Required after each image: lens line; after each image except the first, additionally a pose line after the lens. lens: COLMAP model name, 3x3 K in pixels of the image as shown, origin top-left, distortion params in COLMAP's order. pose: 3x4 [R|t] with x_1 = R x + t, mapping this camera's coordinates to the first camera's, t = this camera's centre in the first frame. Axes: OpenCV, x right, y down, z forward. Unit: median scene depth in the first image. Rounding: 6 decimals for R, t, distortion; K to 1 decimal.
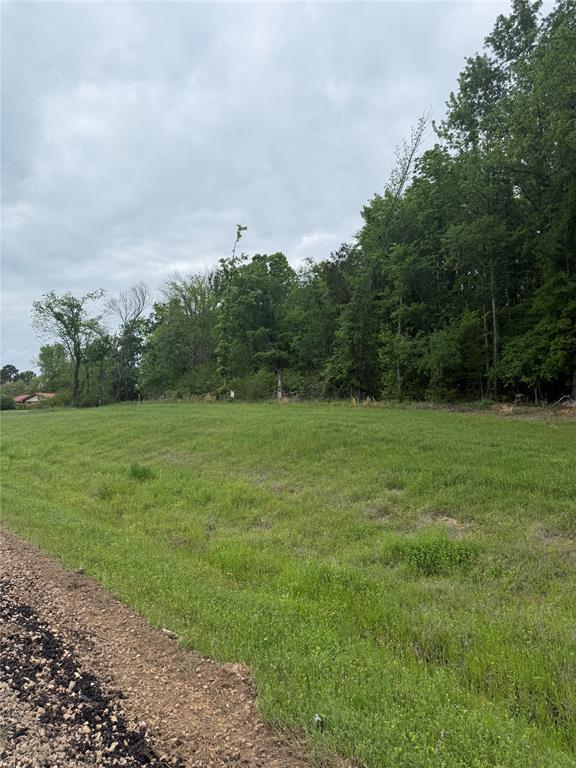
lens RADIAL K [[536.5, 0, 288.0], [0, 536.5, 384.0], [0, 0, 1]] dist [0.090270, -0.119870]
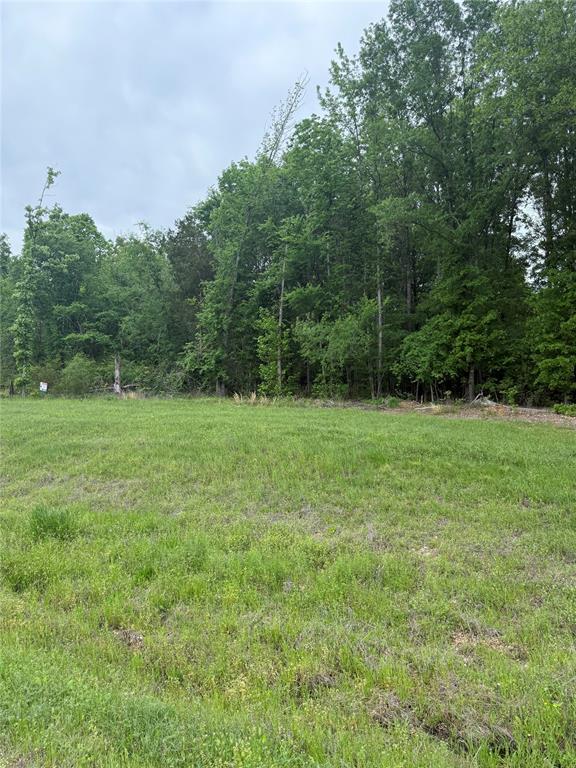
lens RADIAL K [[536.5, 0, 288.0], [0, 536.5, 384.0], [0, 0, 1]] dist [0.090270, -0.119870]
pose [[0.901539, 0.013983, 0.432473, -0.150052], [-0.019543, 0.999774, 0.008414, 0.002261], [-0.432257, -0.016038, 0.901608, 0.189449]]
